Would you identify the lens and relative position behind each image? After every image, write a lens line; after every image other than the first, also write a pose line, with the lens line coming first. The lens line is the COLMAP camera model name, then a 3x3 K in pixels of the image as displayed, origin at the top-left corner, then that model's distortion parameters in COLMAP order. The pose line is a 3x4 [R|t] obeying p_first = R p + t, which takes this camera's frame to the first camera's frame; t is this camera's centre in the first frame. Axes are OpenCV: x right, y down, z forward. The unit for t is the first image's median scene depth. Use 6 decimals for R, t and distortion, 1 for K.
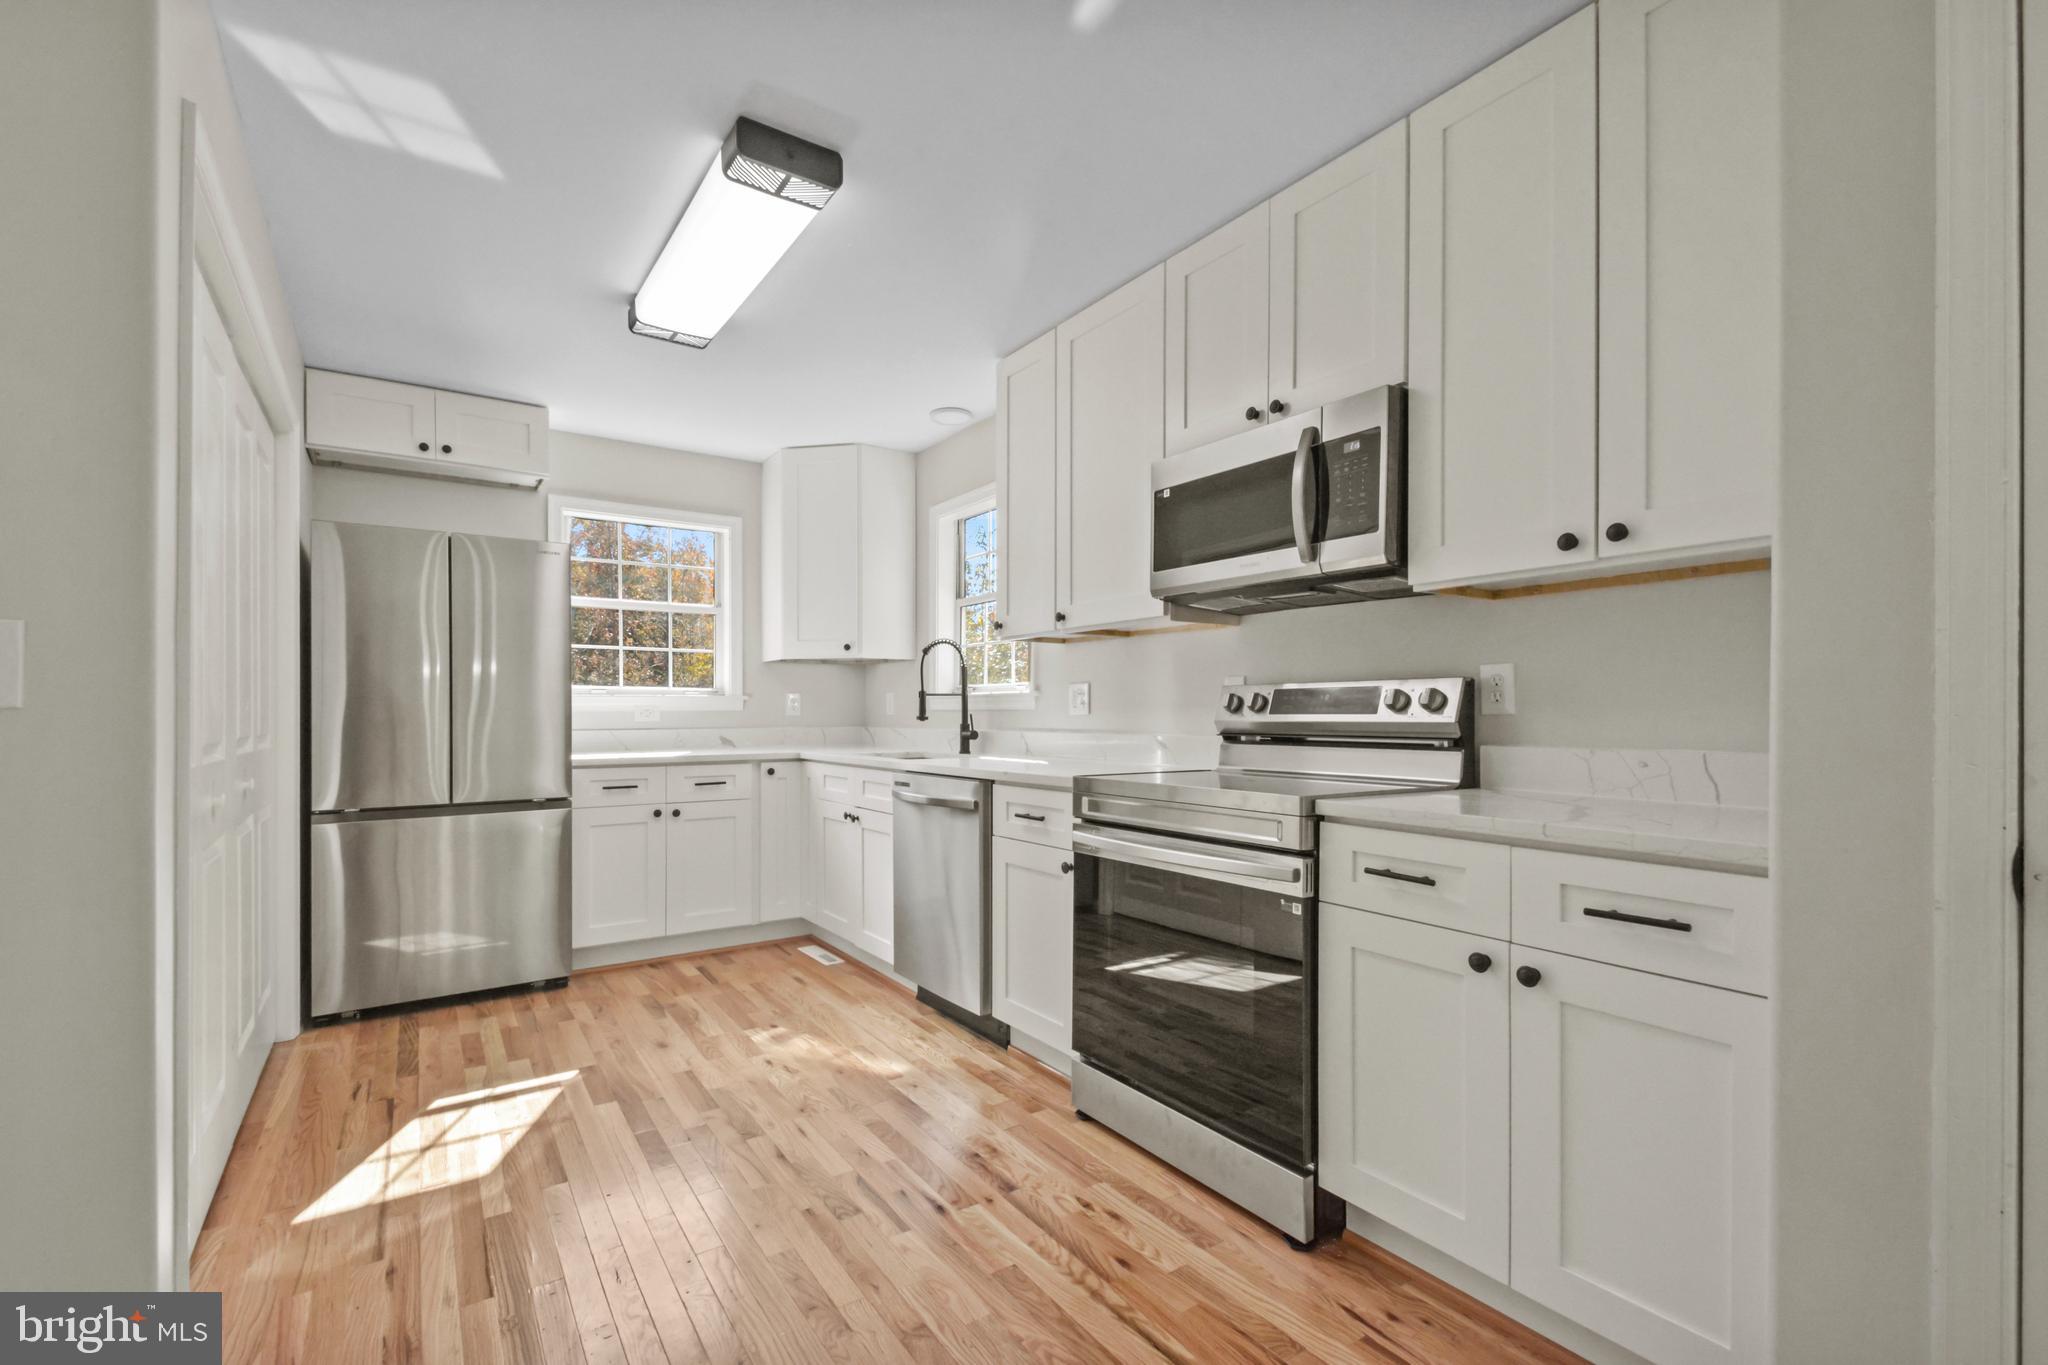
lens RADIAL K [[896.7, 0, 1004.0], [0, 896.7, 711.9], [0, 0, 1]] dist [0.022178, -0.002001]
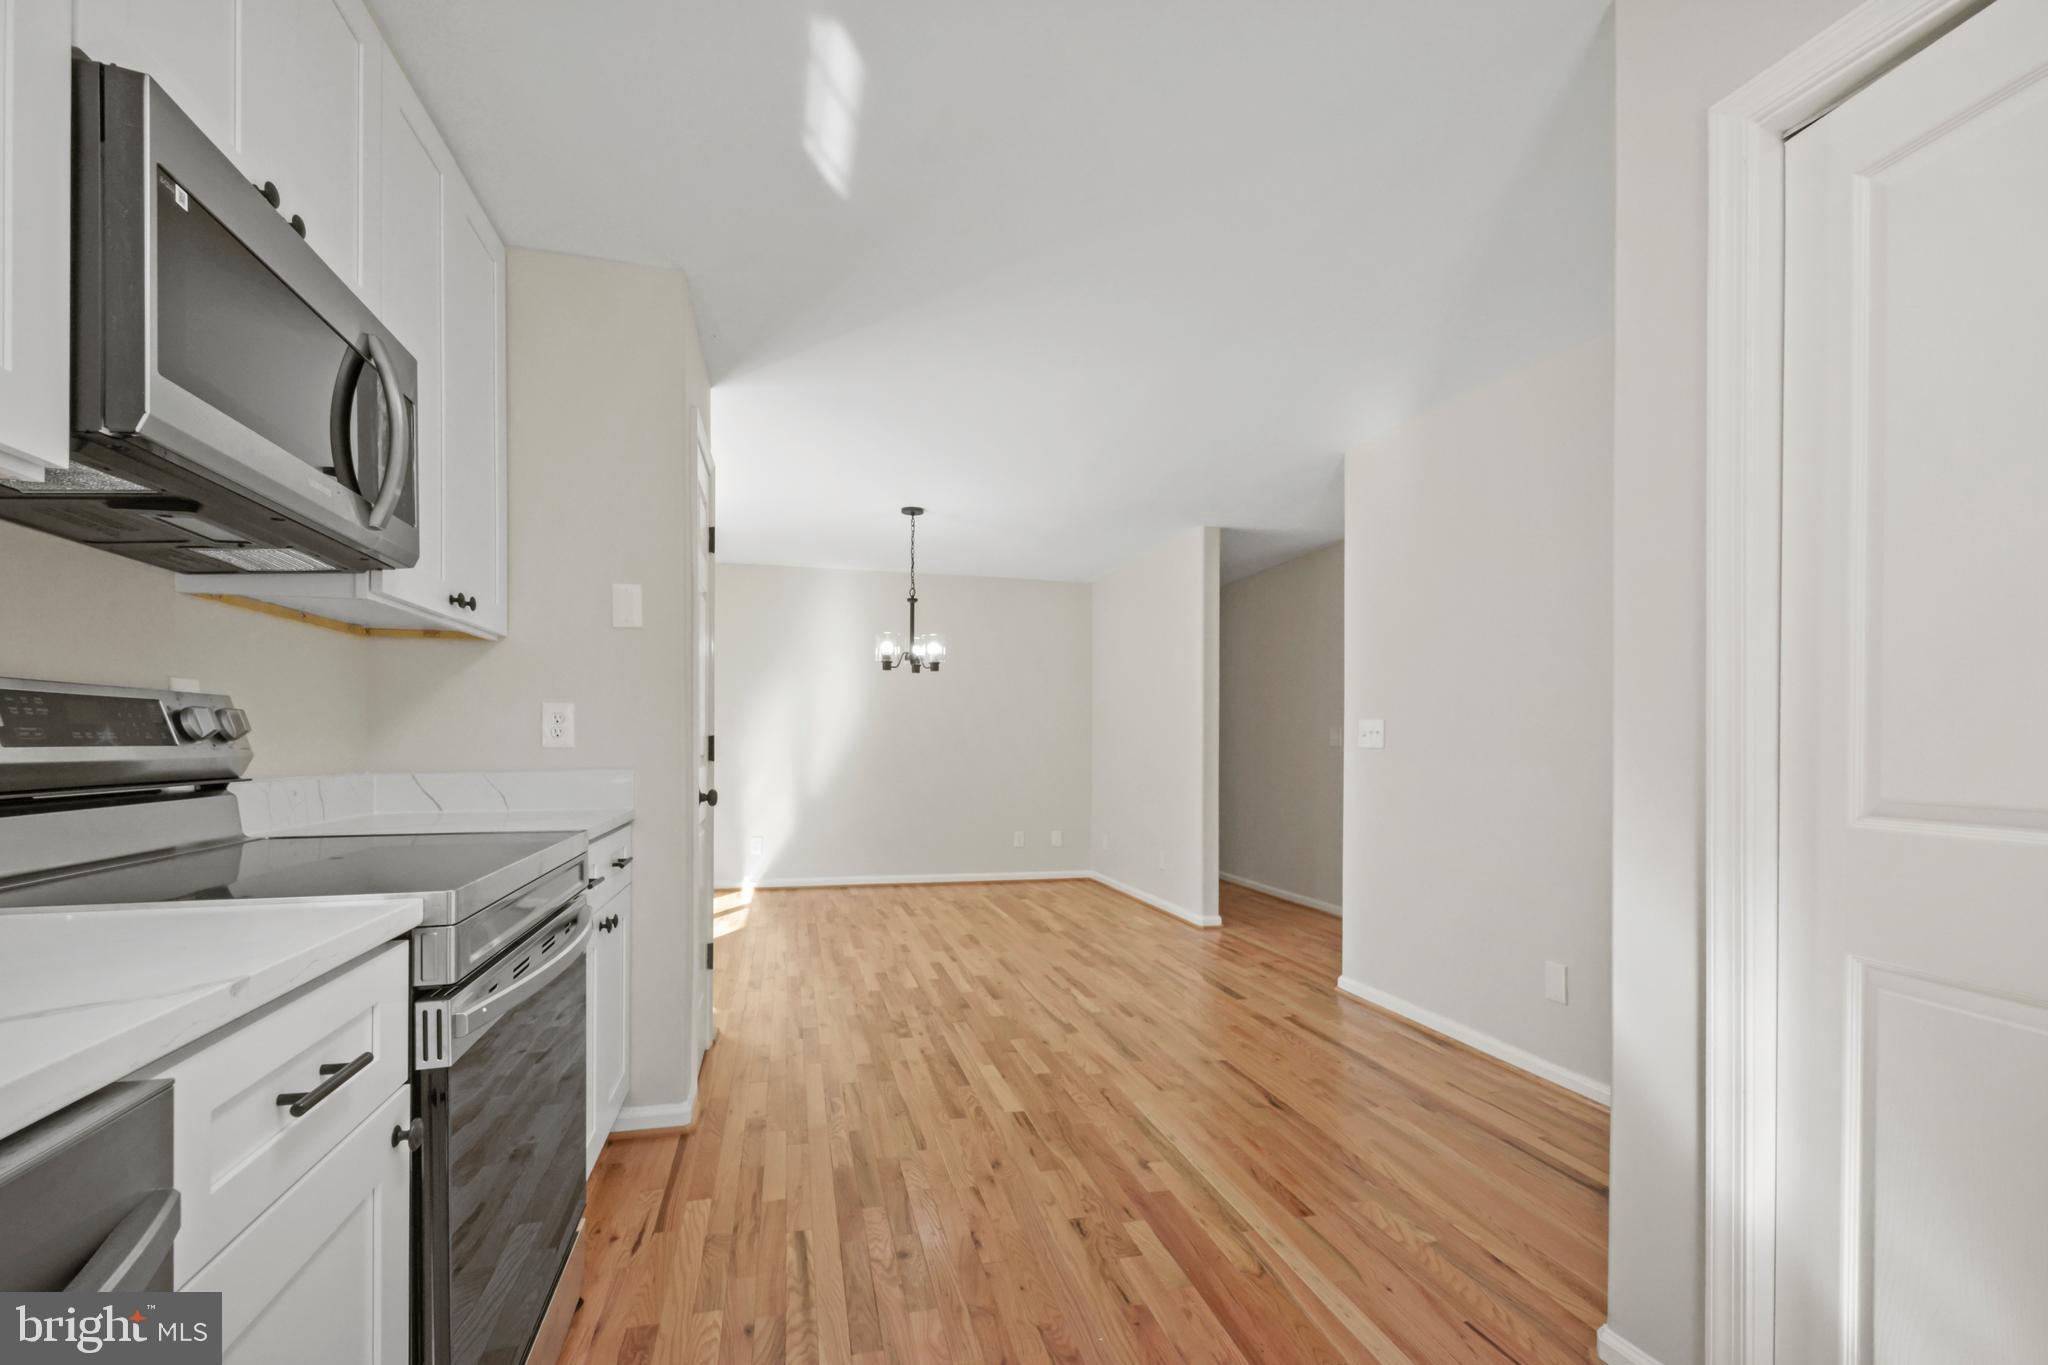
lens RADIAL K [[896.7, 0, 1011.4], [0, 896.7, 738.5], [0, 0, 1]] dist [0.022178, -0.002001]
pose [[-0.941912, -0.003335, 0.335843, -0.360821], [-0.005537, 0.999969, -0.005600, -0.002136], [-0.335814, -0.007134, -0.941901, 1.474442]]
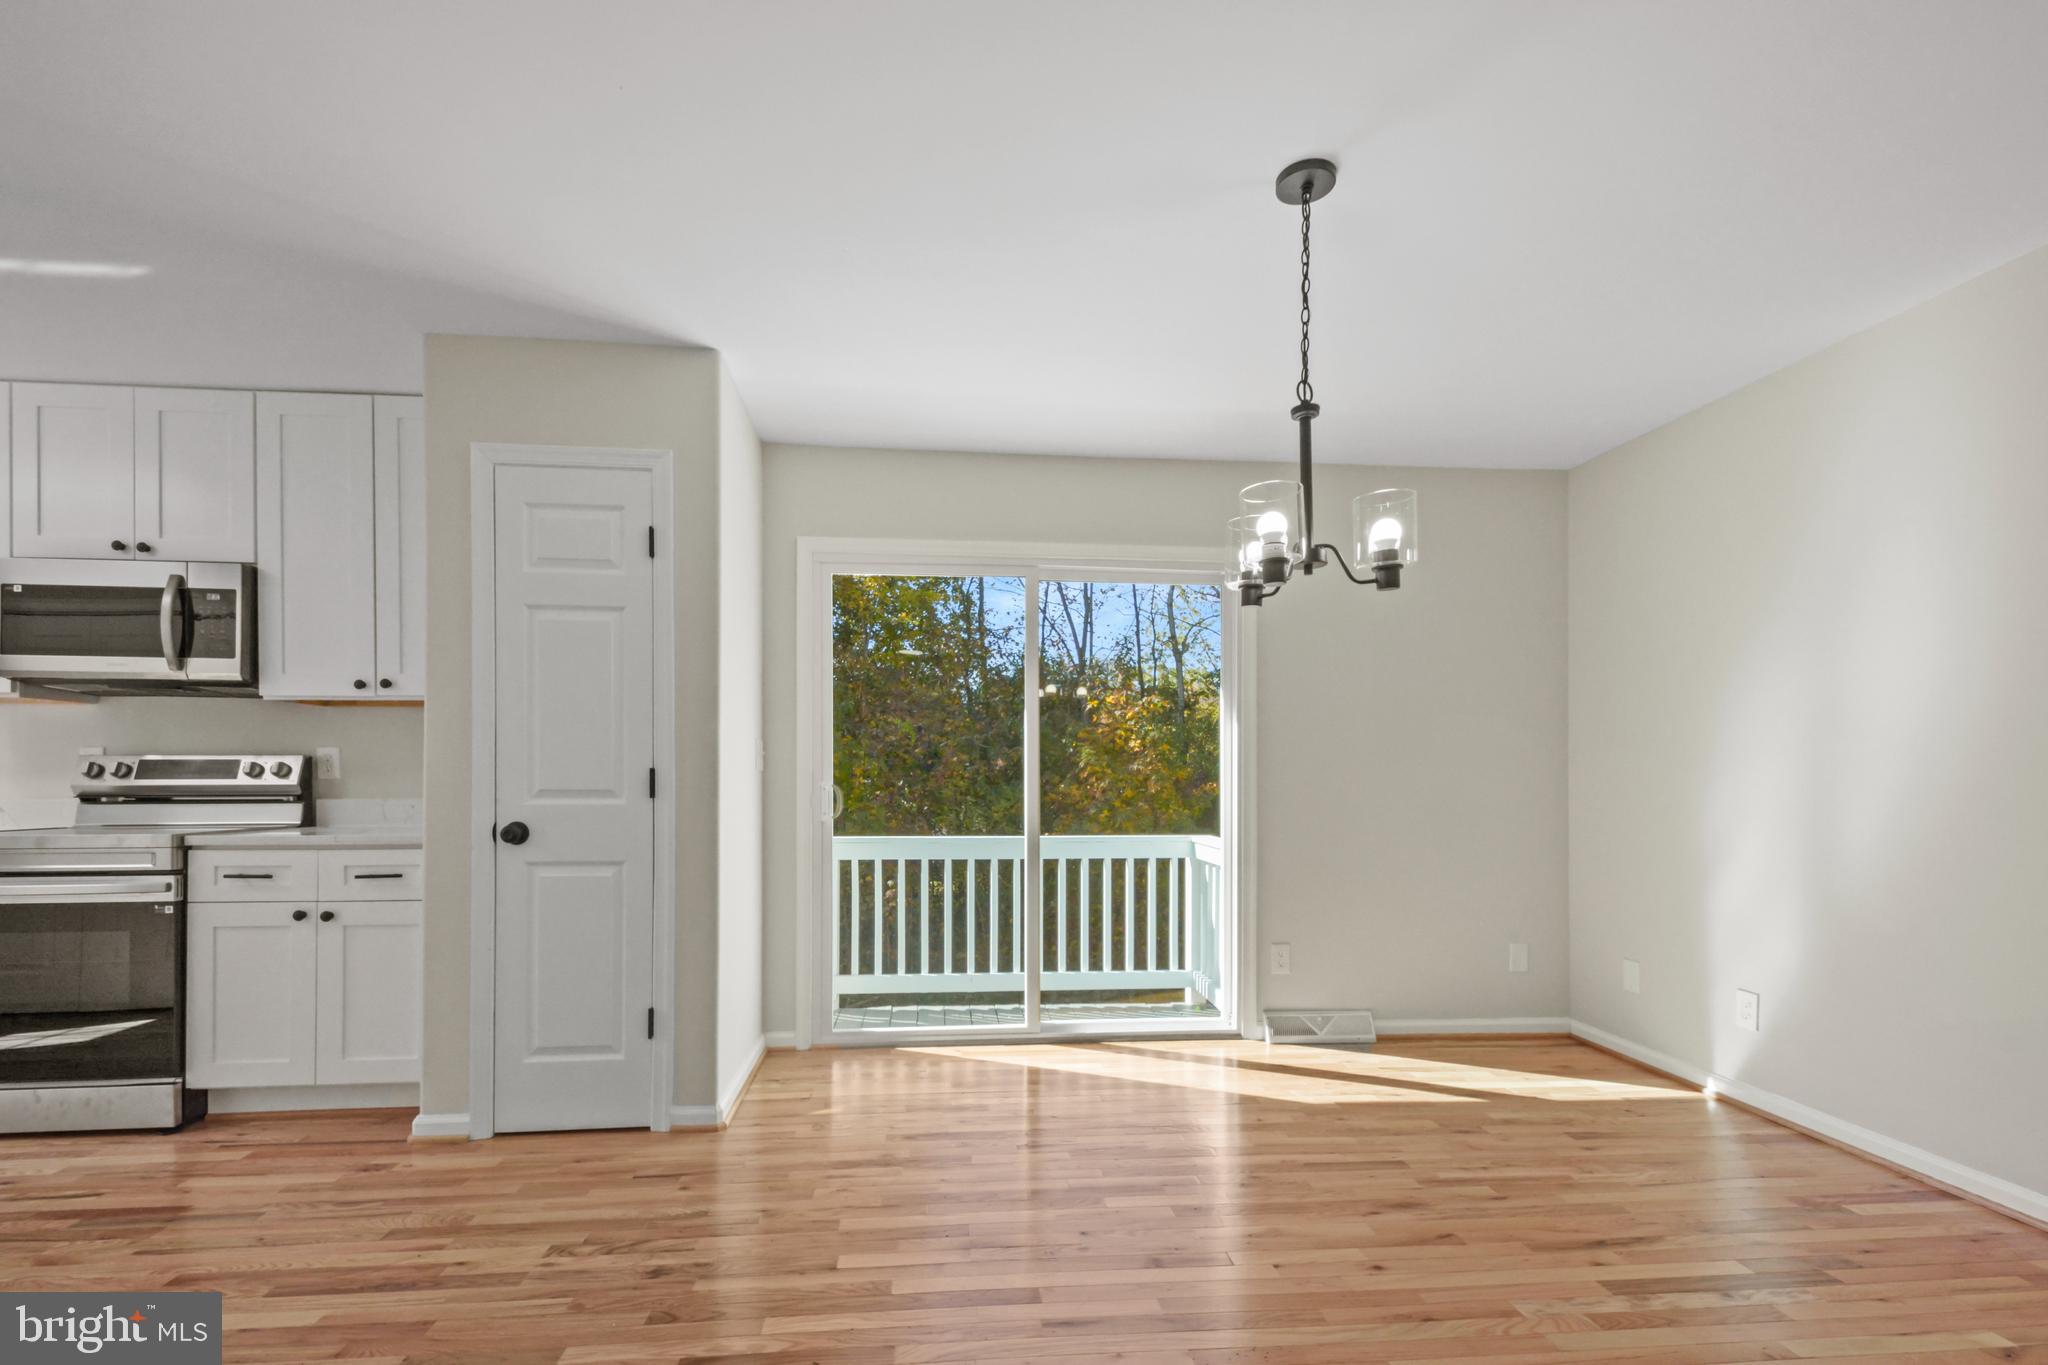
lens RADIAL K [[918.9, 0, 998.4], [0, 918.9, 780.1], [0, 0, 1]] dist [0.006327, -0.000785]
pose [[0.482302, -0.004300, 0.875994, -0.297141], [-0.001067, 0.999984, 0.005496, -0.005630], [-0.876004, -0.003586, 0.482290, -0.798296]]
